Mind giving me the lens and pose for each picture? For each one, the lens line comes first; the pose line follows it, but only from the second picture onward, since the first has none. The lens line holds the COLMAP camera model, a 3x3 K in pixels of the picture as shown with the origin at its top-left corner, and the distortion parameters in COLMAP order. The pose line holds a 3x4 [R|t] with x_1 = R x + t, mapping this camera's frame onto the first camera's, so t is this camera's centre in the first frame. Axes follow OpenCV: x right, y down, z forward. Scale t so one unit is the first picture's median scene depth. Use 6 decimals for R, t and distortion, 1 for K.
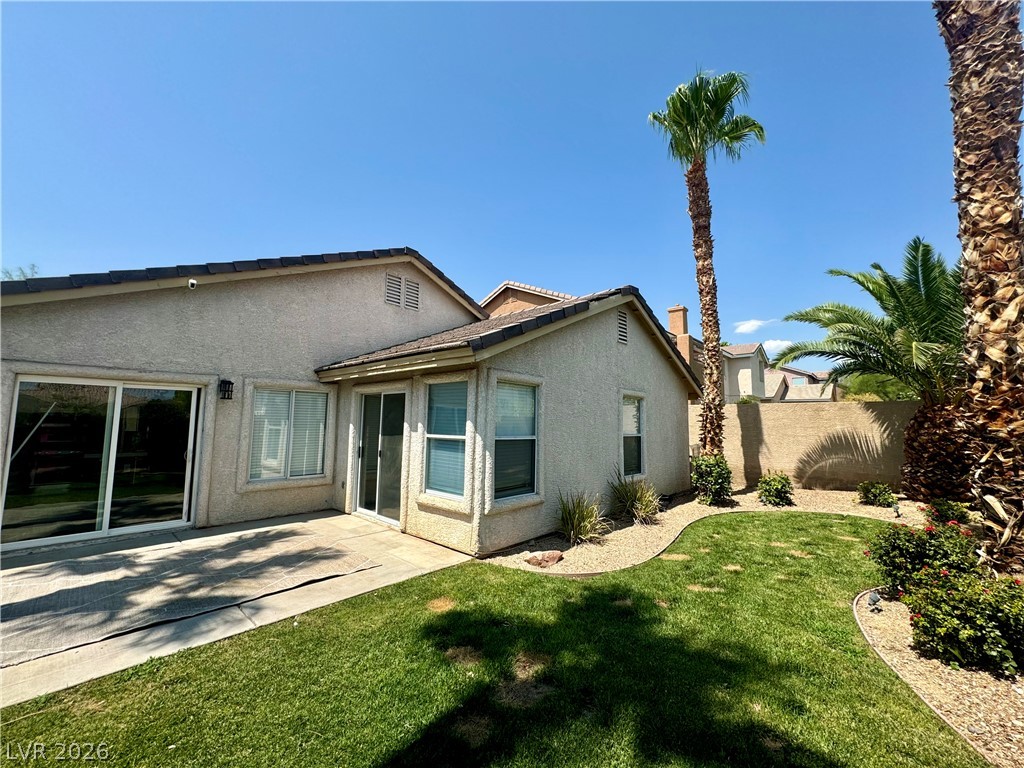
lens RADIAL K [[408.9, 0, 510.3], [0, 408.9, 383.3], [0, 0, 1]] dist [0.001798, -0.000031]
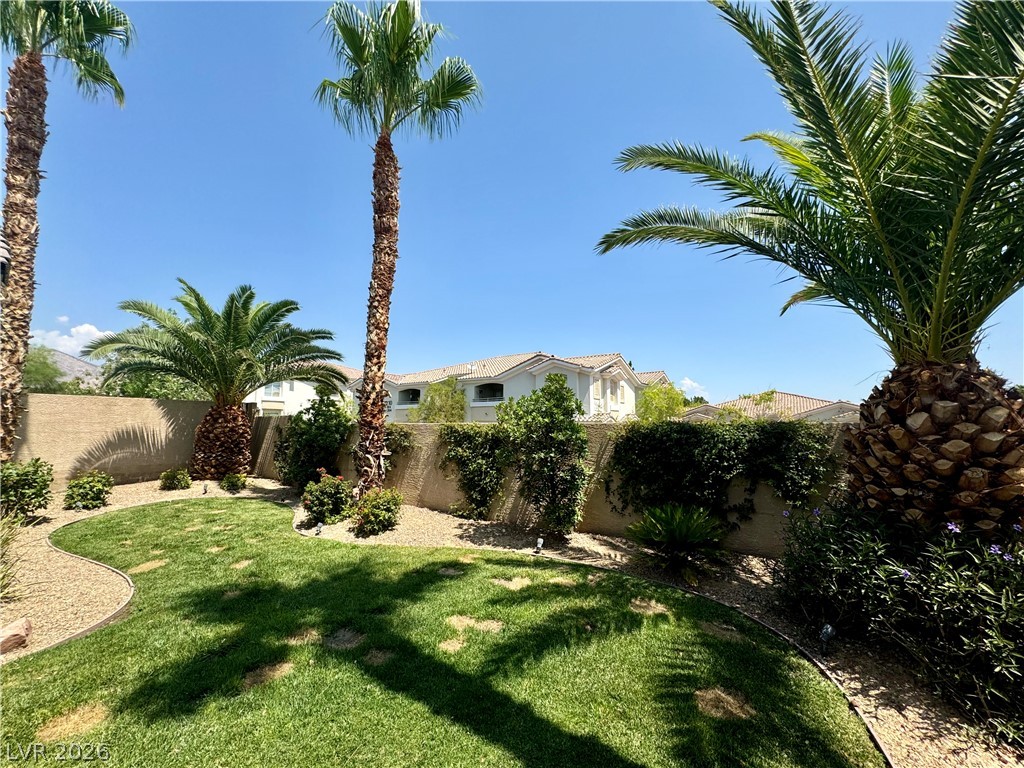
lens RADIAL K [[408.9, 0, 510.4], [0, 408.9, 384.9], [0, 0, 1]] dist [0.001798, -0.000031]
pose [[-0.134606, 0.085520, 0.987202, -0.395566], [-0.101718, 0.989813, -0.099615, 0.022485], [-0.985665, -0.113825, -0.124536, 0.232474]]
